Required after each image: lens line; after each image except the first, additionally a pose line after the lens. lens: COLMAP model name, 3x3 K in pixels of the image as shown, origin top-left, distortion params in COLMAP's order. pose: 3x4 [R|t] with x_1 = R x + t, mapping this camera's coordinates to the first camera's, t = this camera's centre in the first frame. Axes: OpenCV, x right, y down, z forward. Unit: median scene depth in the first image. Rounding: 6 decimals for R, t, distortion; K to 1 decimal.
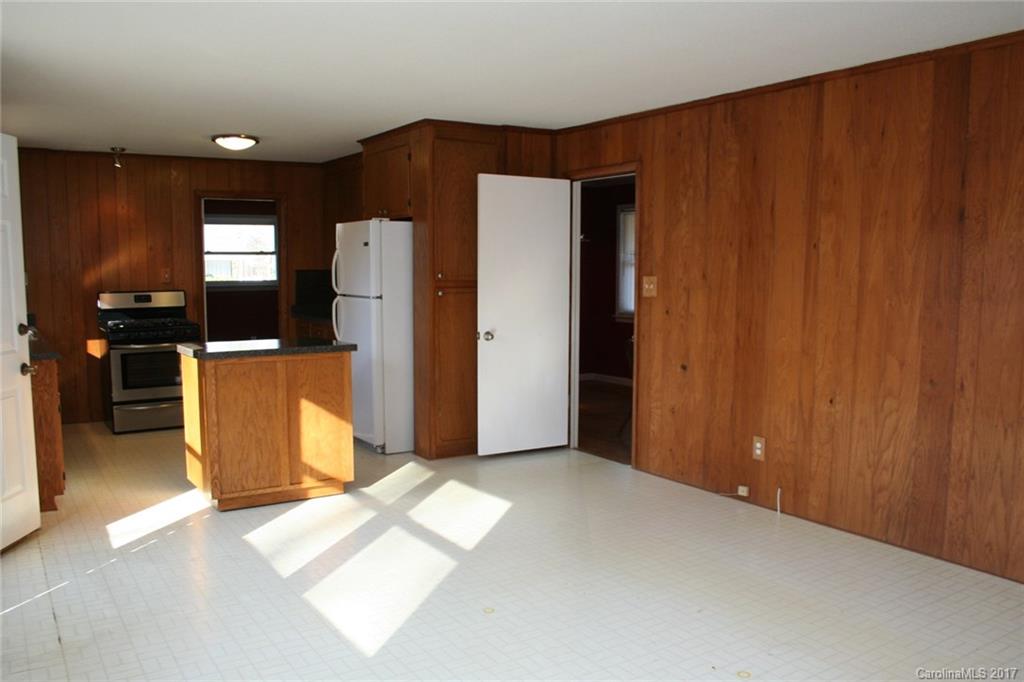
lens RADIAL K [[853.0, 0, 517.1], [0, 853.0, 352.3], [0, 0, 1]] dist [-0.133111, 0.066680]
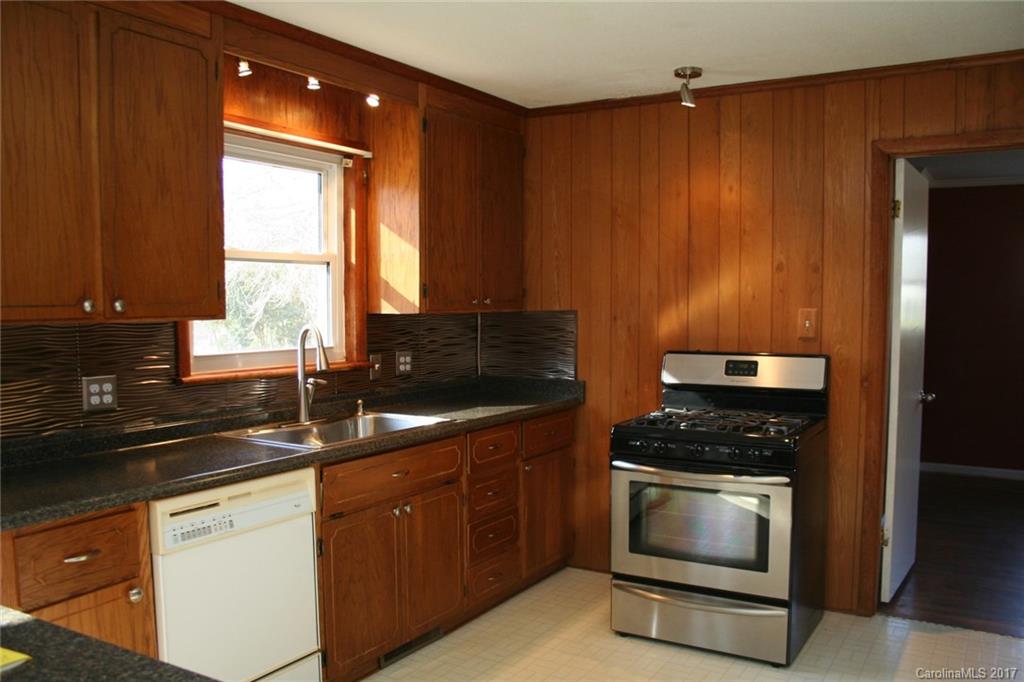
lens RADIAL K [[853.0, 0, 505.6], [0, 853.0, 349.1], [0, 0, 1]] dist [-0.133111, 0.066680]
pose [[0.418472, 0.048352, -0.906942, -0.071754], [-0.089846, 0.995888, 0.011638, -0.093802], [0.903775, 0.076615, 0.421095, 0.895857]]
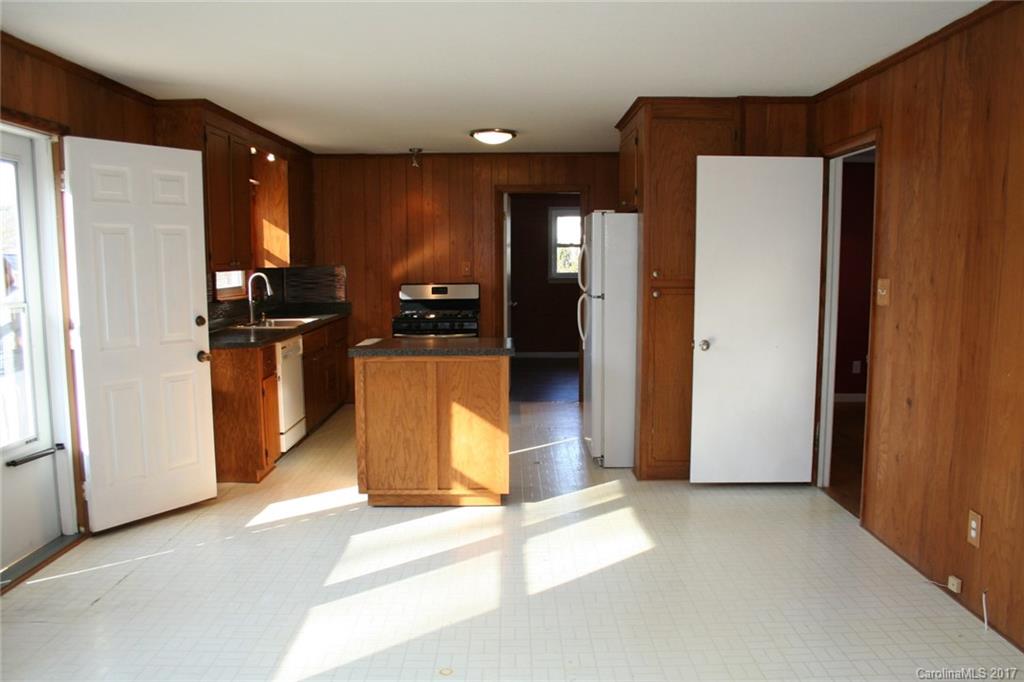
lens RADIAL K [[853.0, 0, 513.8], [0, 853.0, 350.3], [0, 0, 1]] dist [-0.133111, 0.066680]
pose [[0.840099, 0.054920, -0.539646, 0.289380], [-0.049231, 0.998475, 0.024975, -0.028326], [0.540195, 0.005586, 0.841521, 0.197463]]
